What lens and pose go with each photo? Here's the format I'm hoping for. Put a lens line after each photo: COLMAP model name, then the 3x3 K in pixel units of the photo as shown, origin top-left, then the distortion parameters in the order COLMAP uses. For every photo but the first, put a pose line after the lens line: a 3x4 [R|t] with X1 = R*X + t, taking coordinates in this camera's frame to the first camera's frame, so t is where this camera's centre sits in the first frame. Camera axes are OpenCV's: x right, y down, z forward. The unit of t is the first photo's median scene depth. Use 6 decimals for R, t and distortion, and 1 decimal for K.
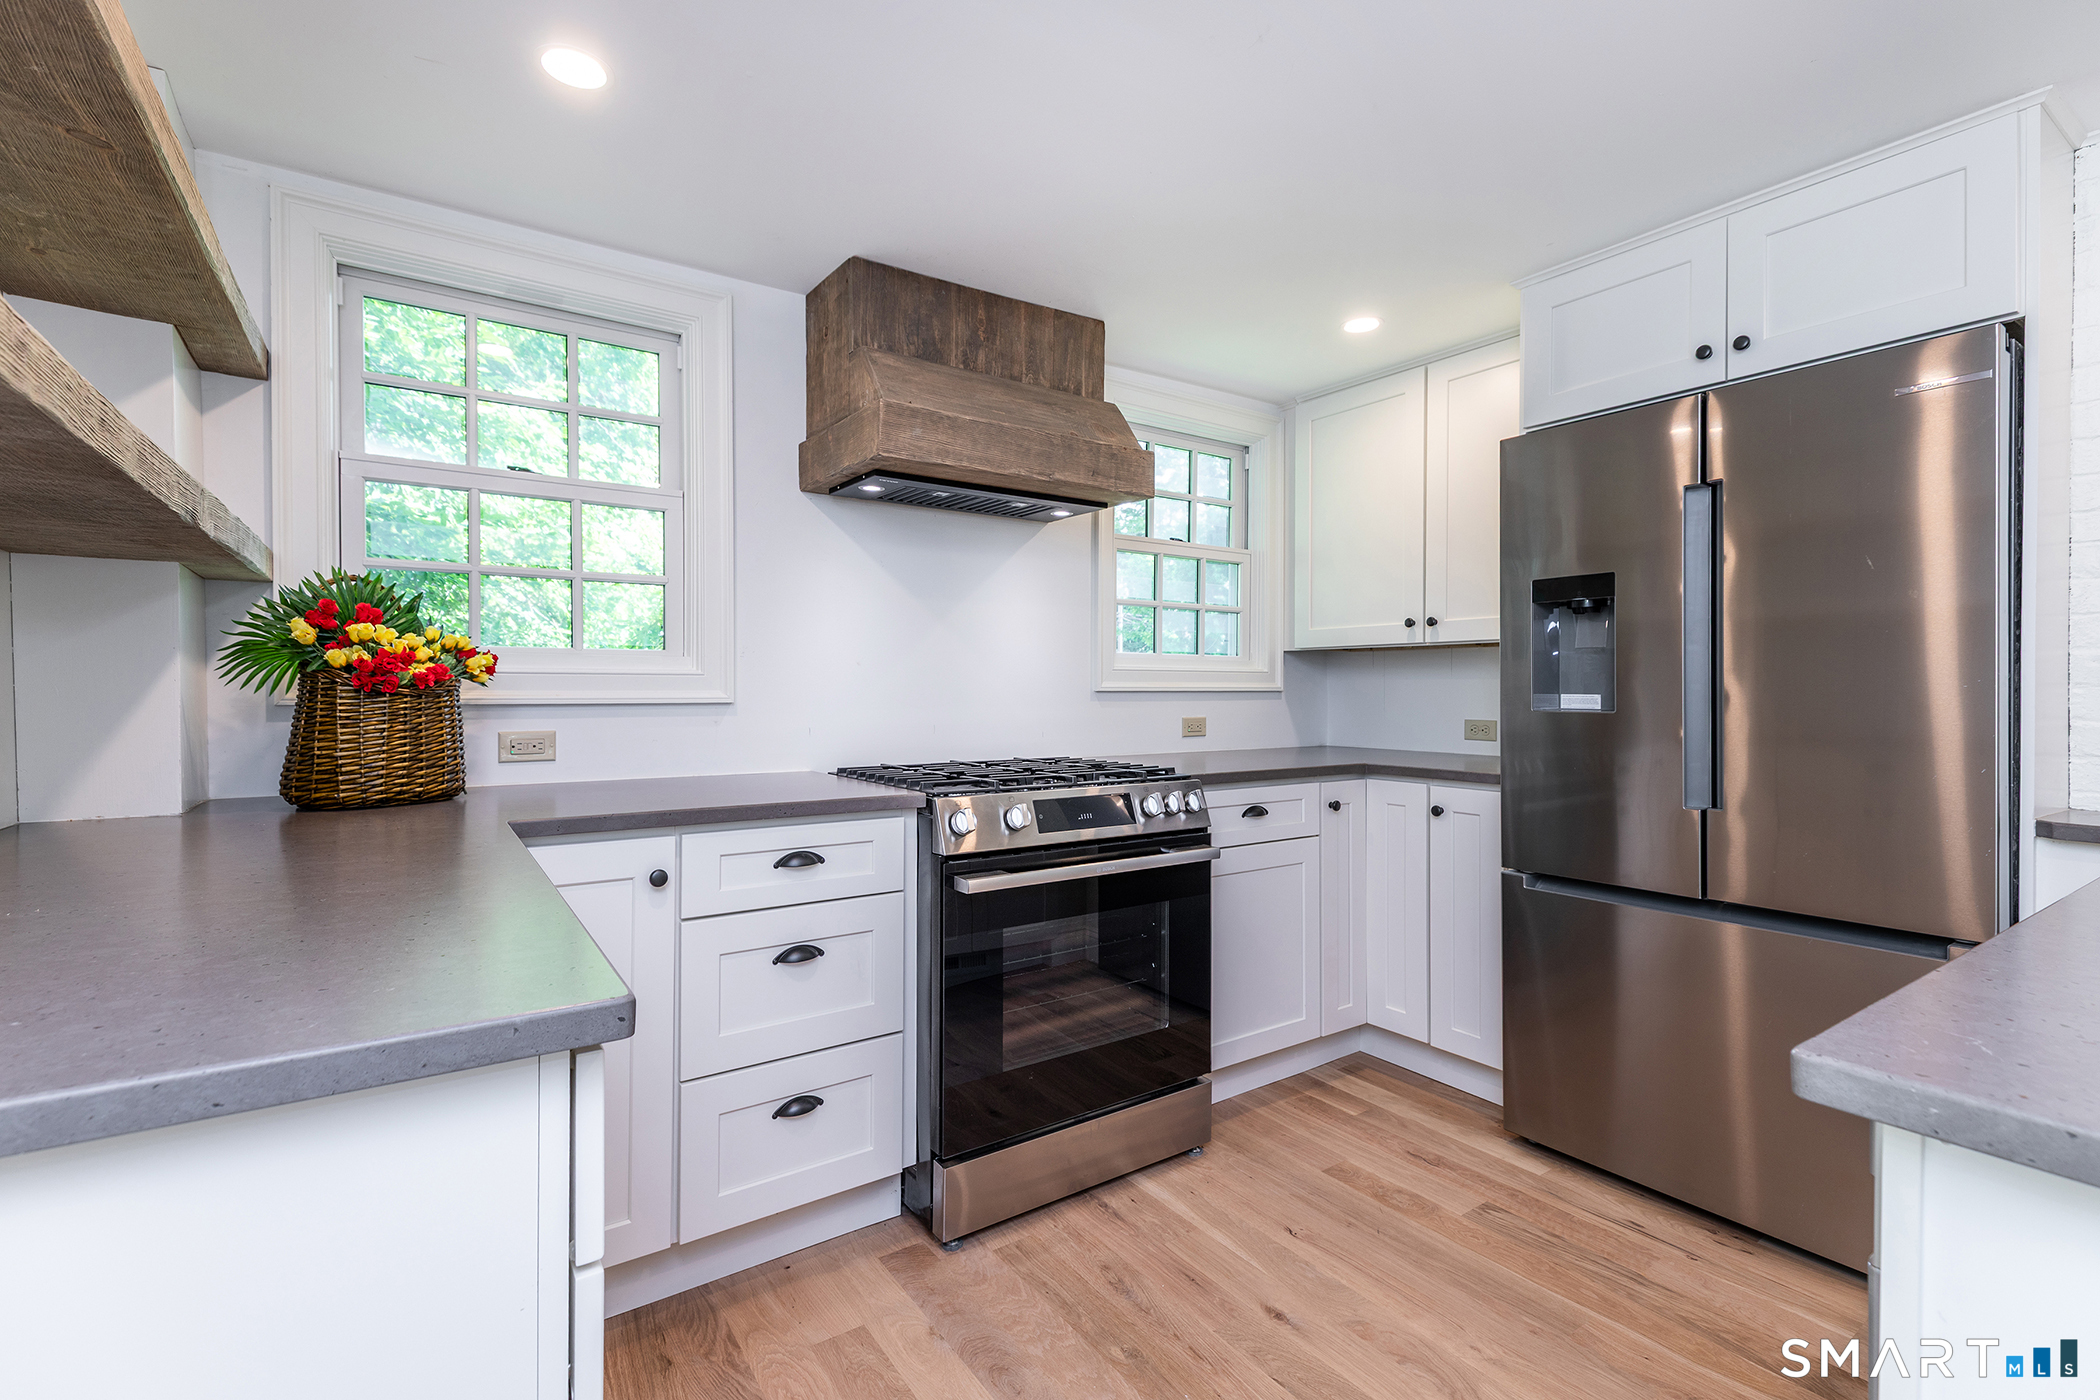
lens RADIAL K [[948.7, 0, 1038.7], [0, 948.7, 691.6], [0, 0, 1]] dist [0.013205, -0.005298]
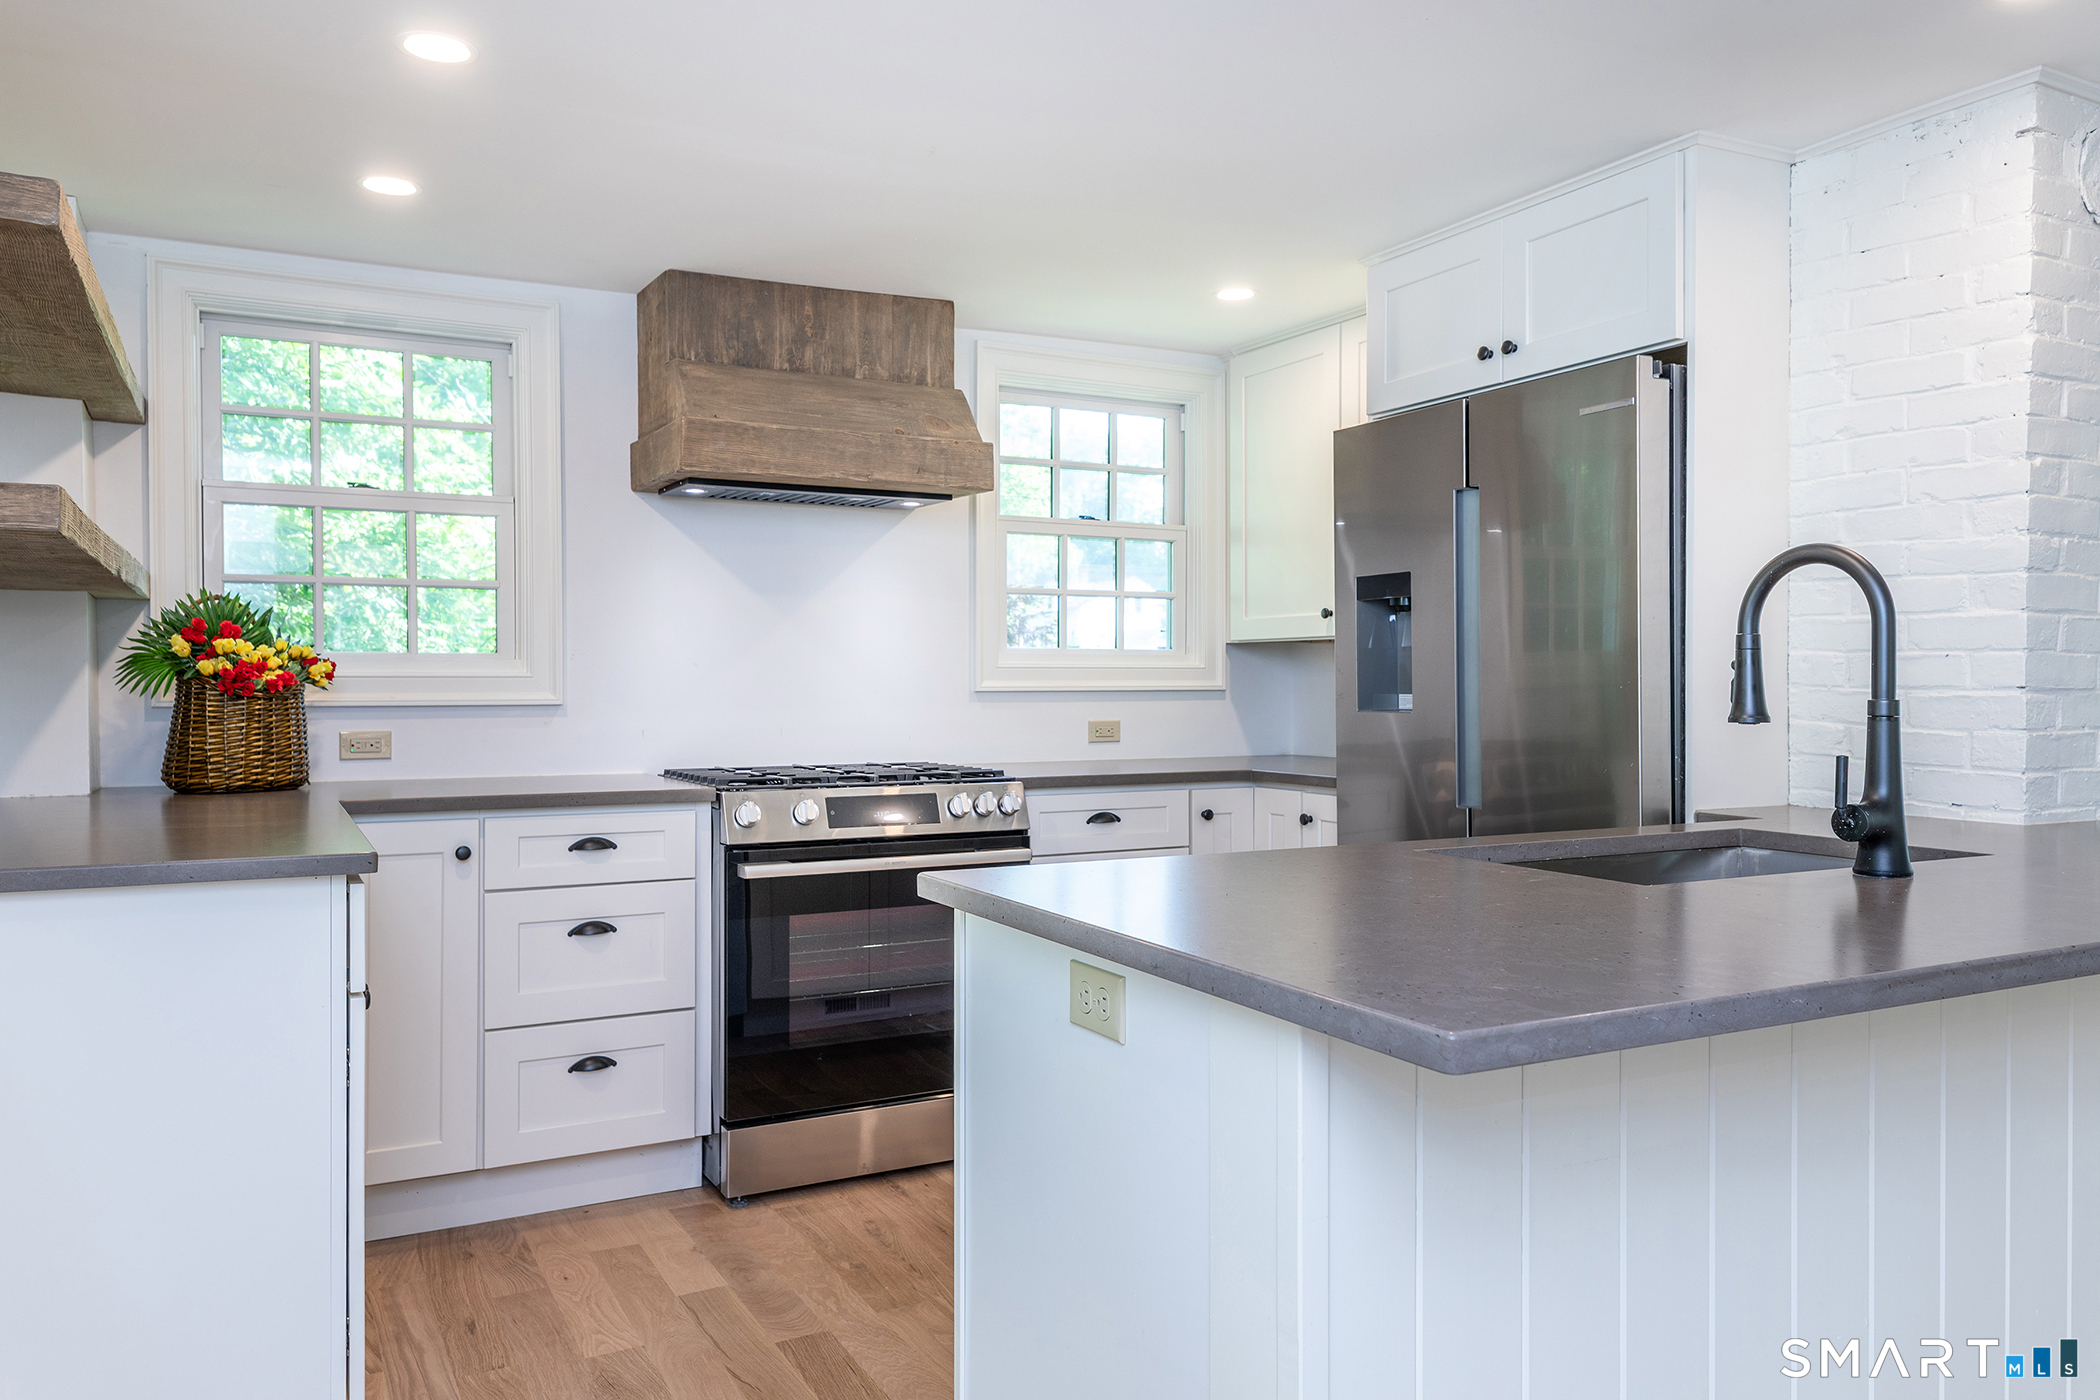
lens RADIAL K [[1490.8, 0, 1052.5], [0, 1490.8, 689.9], [0, 0, 1]] dist [0.012133, -0.002953]
pose [[0.995706, -0.002679, -0.092537, 0.411262], [0.002823, 0.999995, 0.001421, -0.005390], [0.092533, -0.001676, 0.995708, -0.638933]]
